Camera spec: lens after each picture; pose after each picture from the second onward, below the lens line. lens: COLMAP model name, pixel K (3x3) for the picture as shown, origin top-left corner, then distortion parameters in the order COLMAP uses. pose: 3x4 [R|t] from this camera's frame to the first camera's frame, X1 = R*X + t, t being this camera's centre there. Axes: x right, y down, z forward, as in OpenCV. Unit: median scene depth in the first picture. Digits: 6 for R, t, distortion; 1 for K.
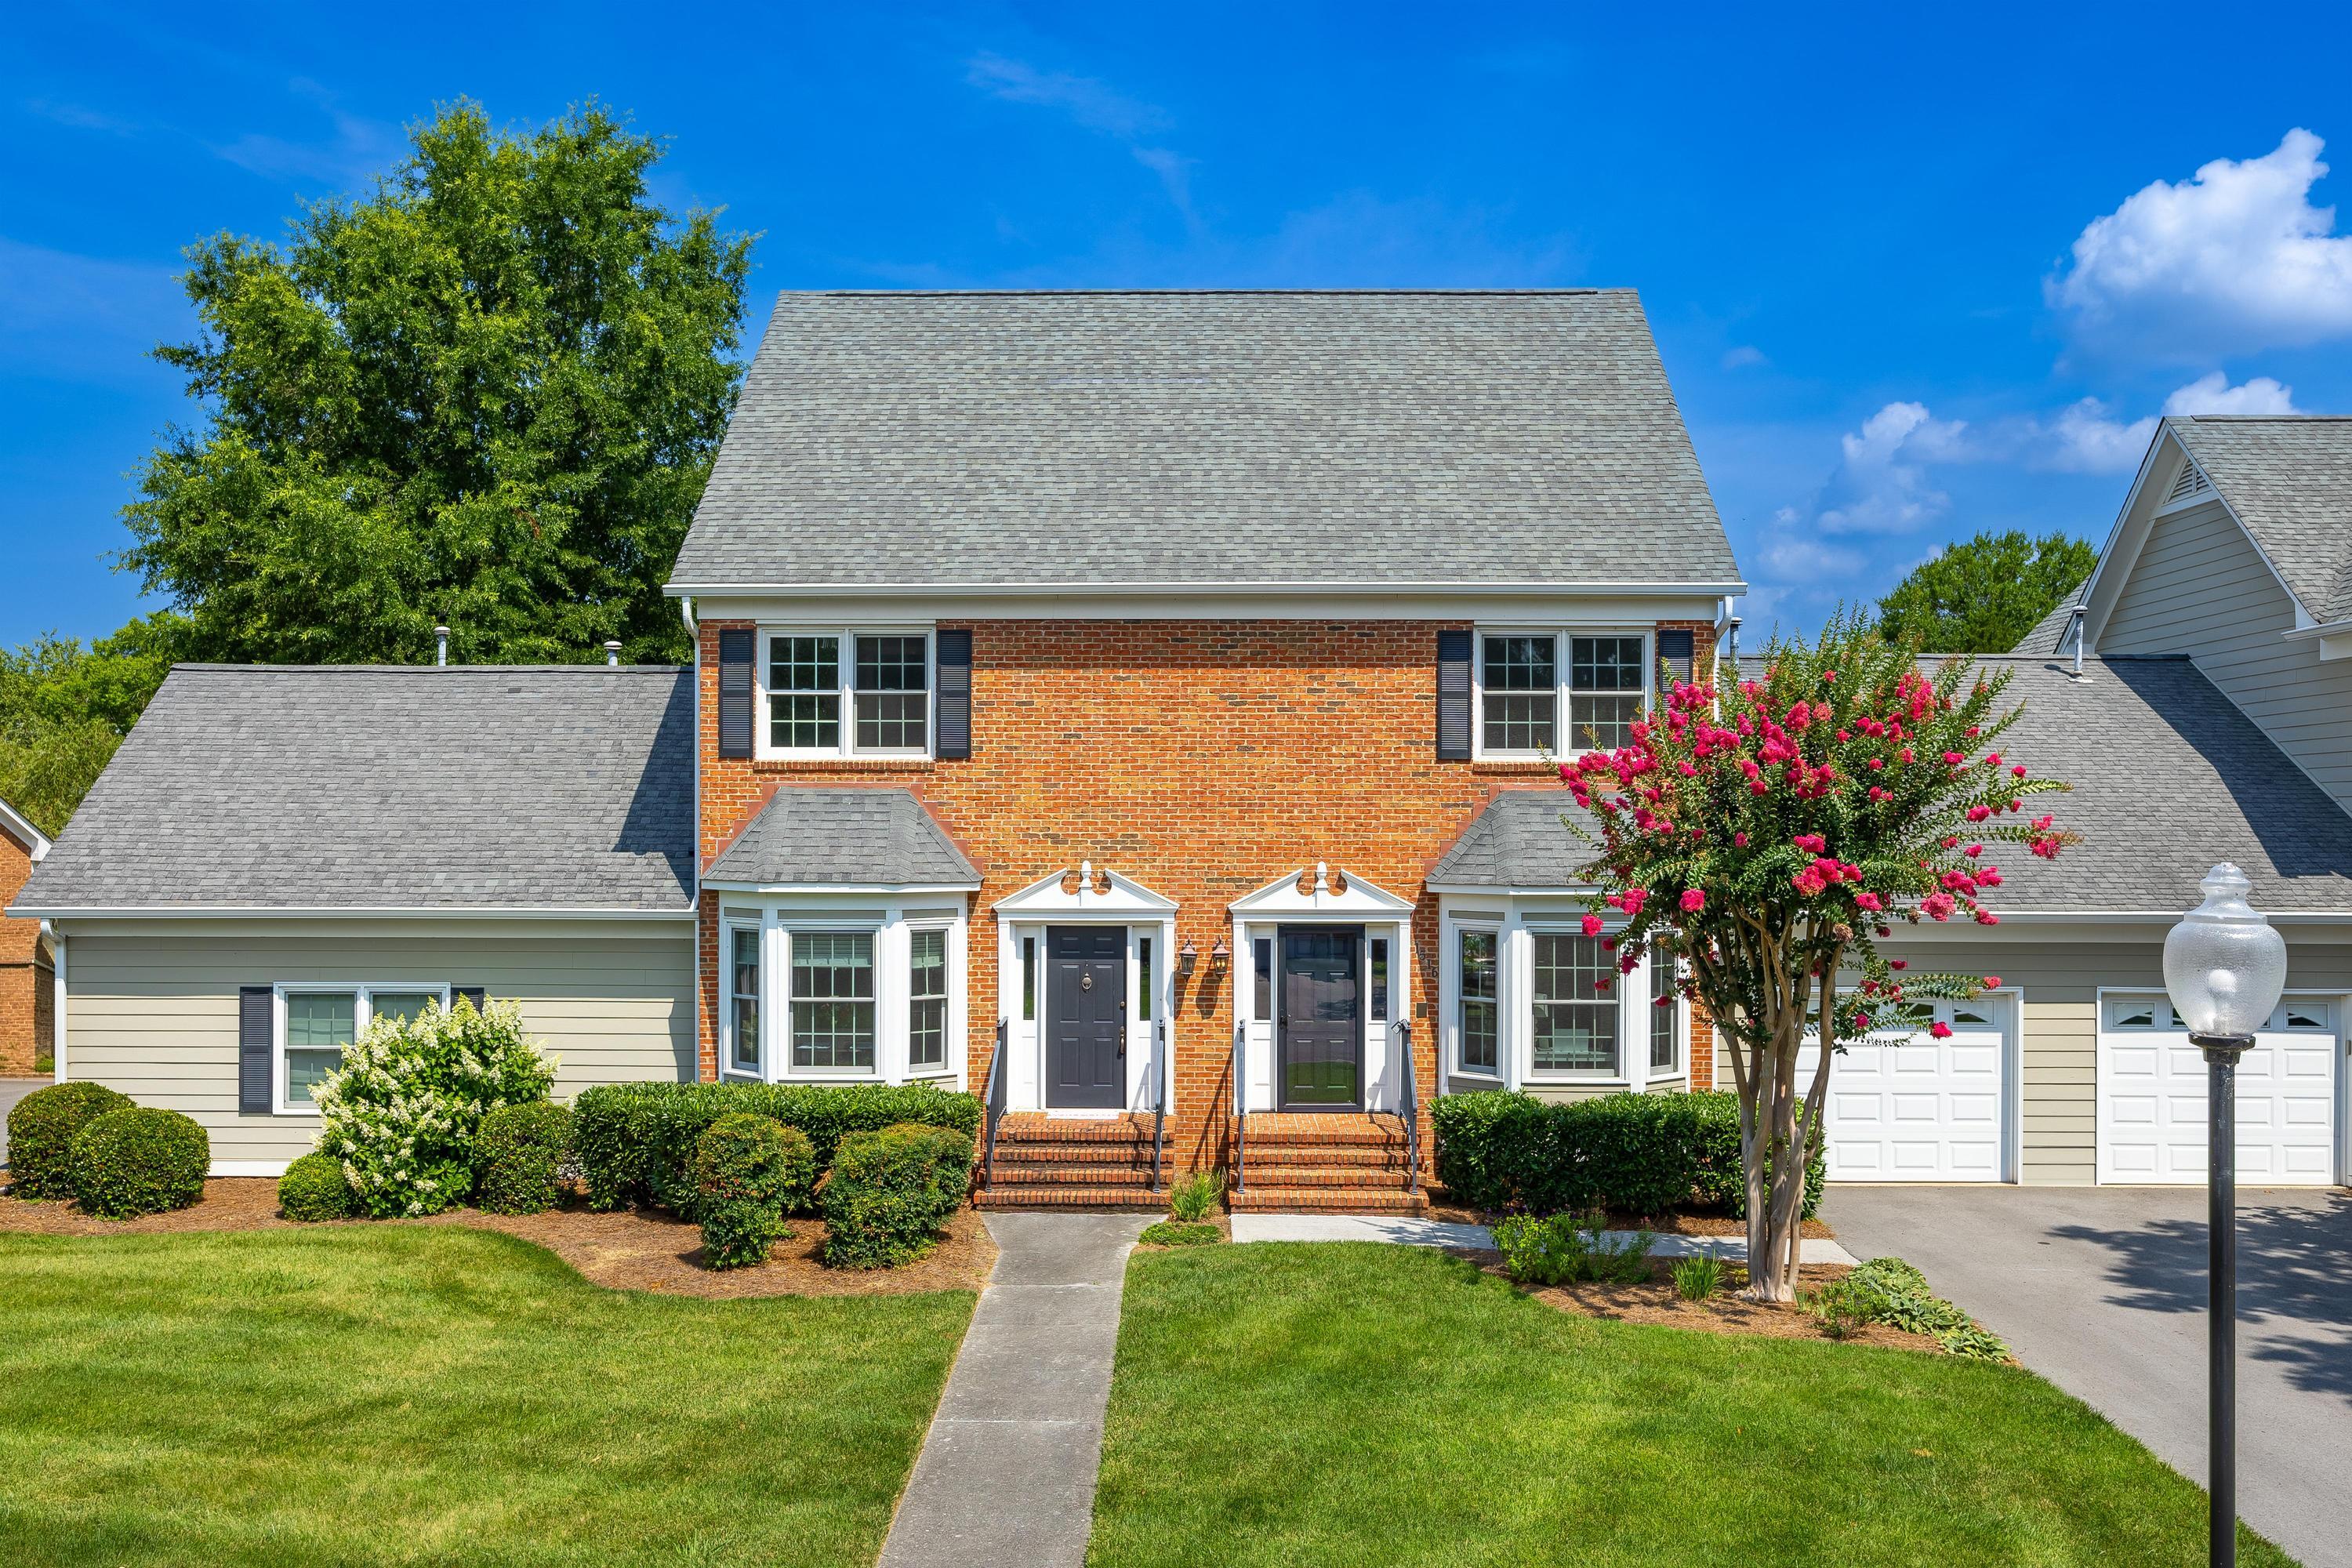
lens RADIAL K [[2197.7, 0, 1176.0], [0, 2197.7, 784.0], [0, 0, 1]] dist [0.002292, 0.004864]
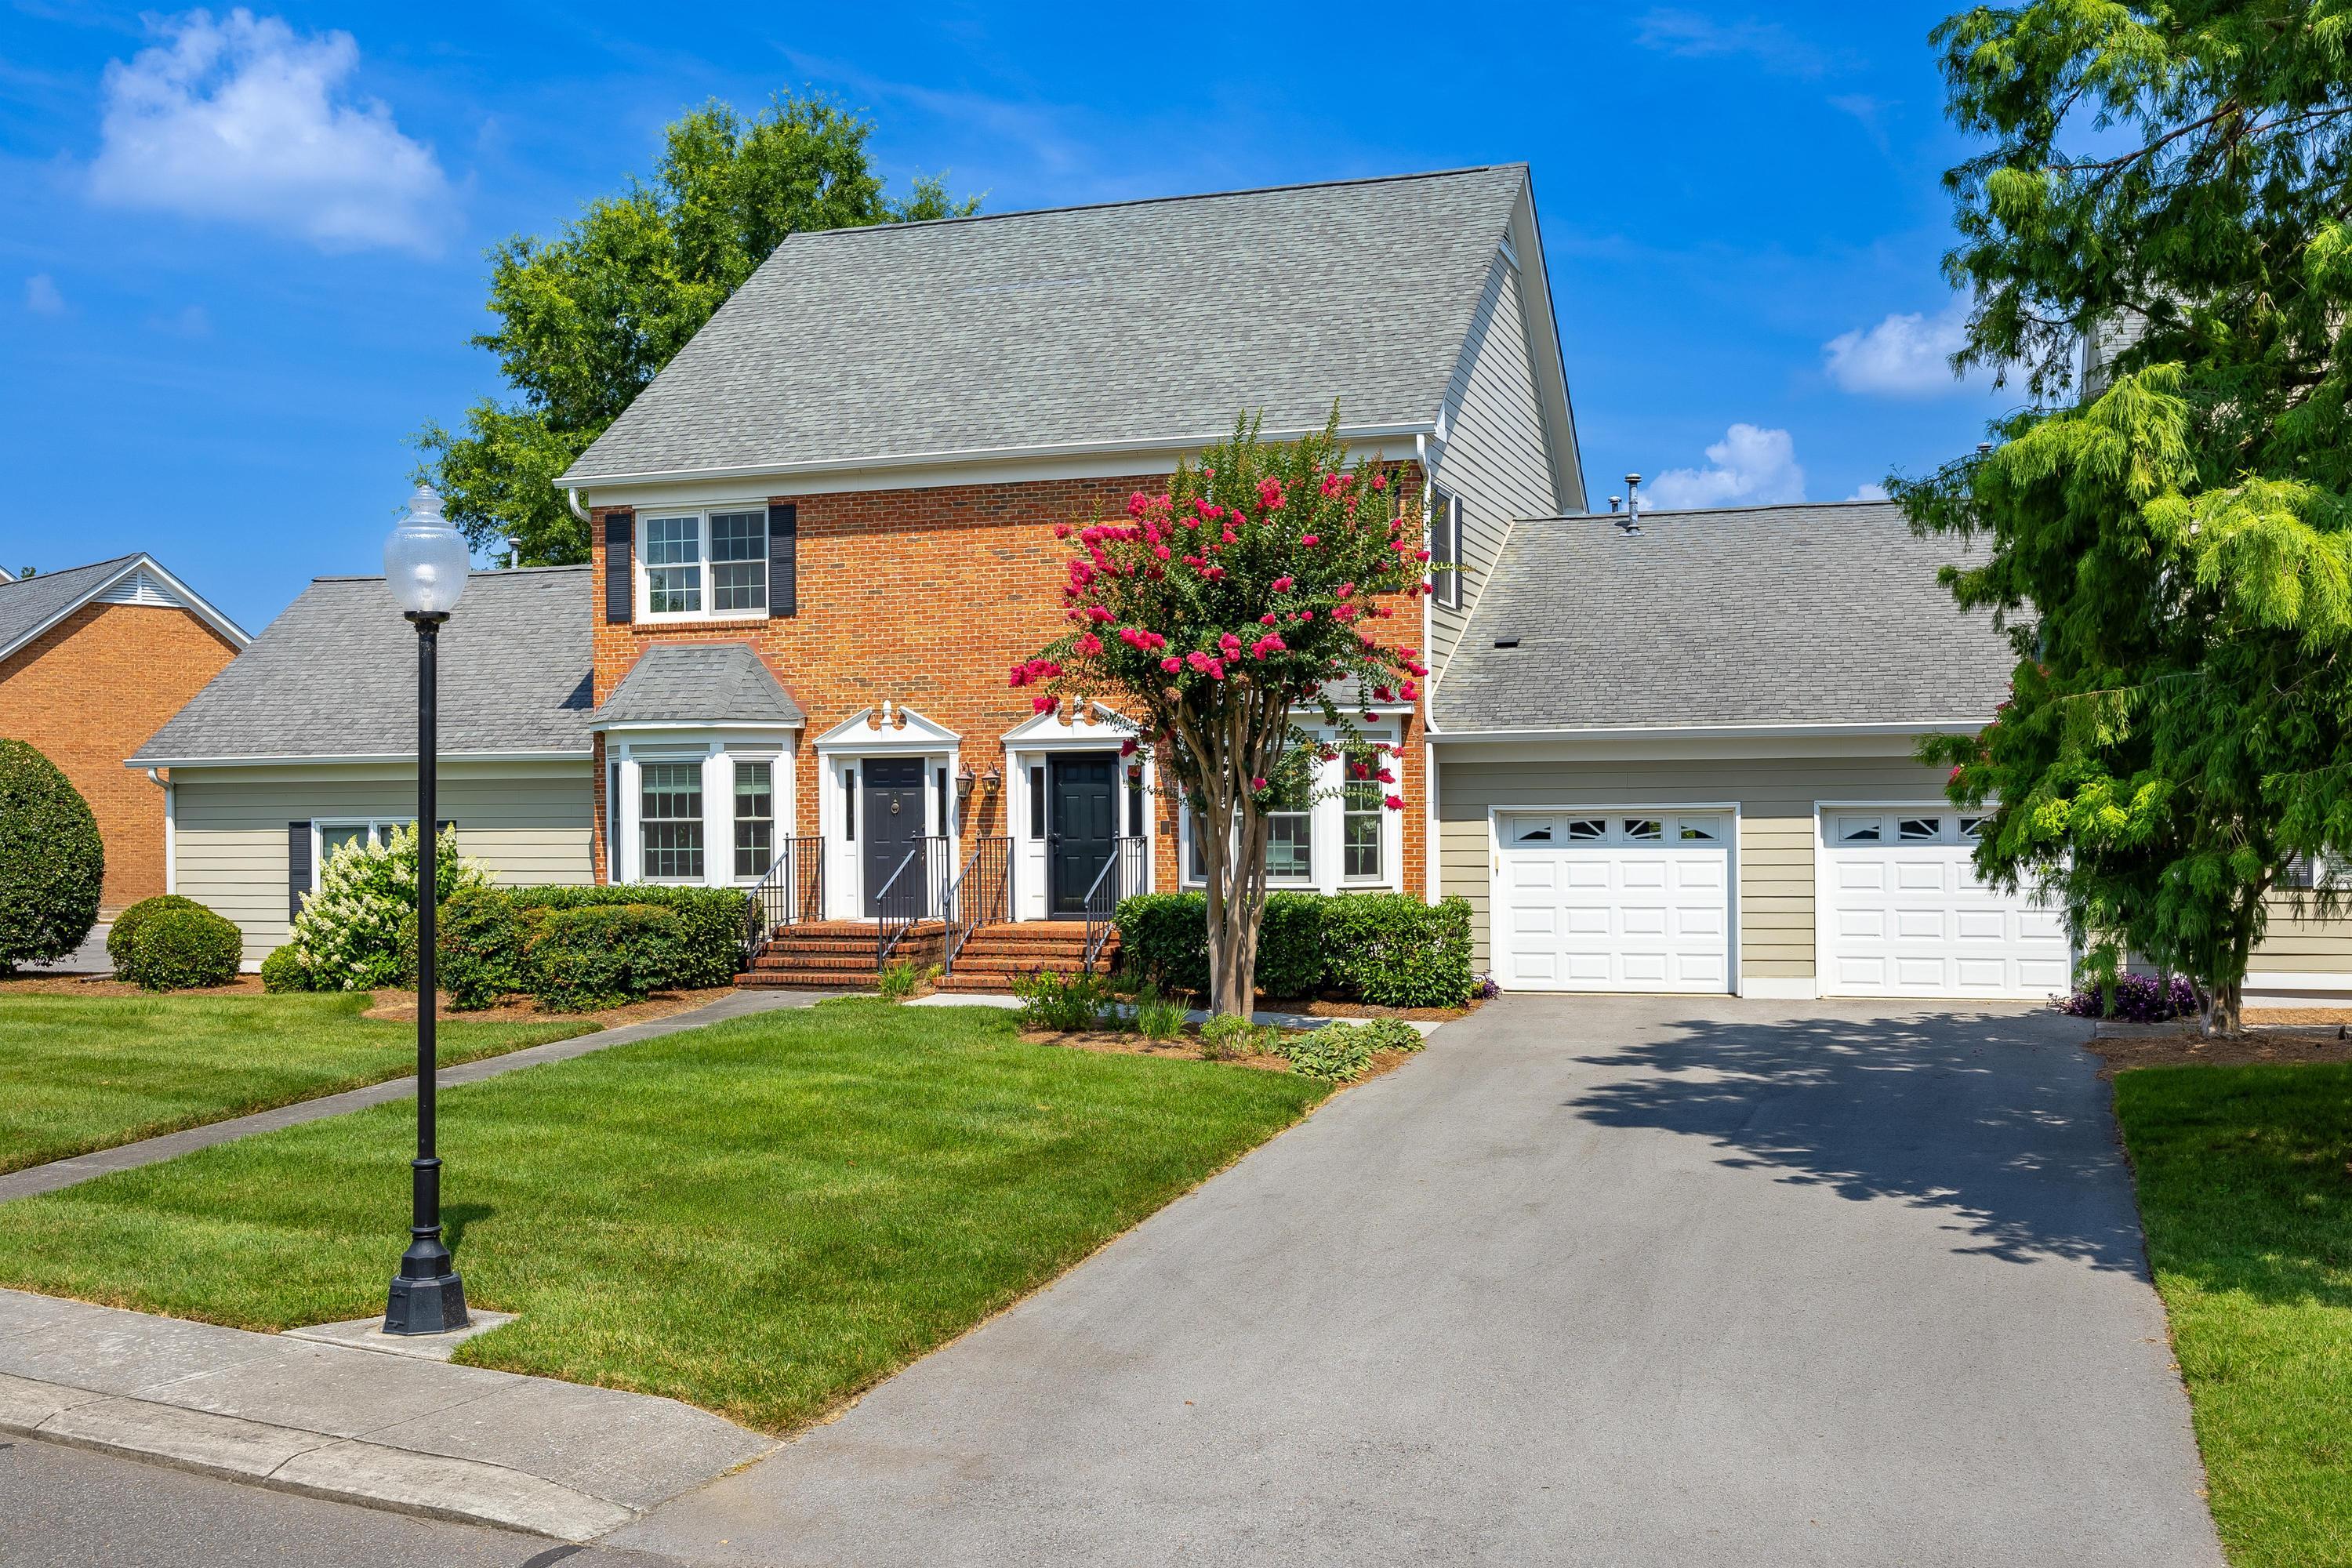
lens RADIAL K [[2197.7, 0, 1176.0], [0, 2197.7, 784.0], [0, 0, 1]] dist [0.002292, 0.004864]
pose [[0.959154, -0.013852, -0.282546, 0.426705], [0.017024, 0.999817, 0.008774, 0.070858], [0.282373, -0.013225, 0.959214, -0.057673]]
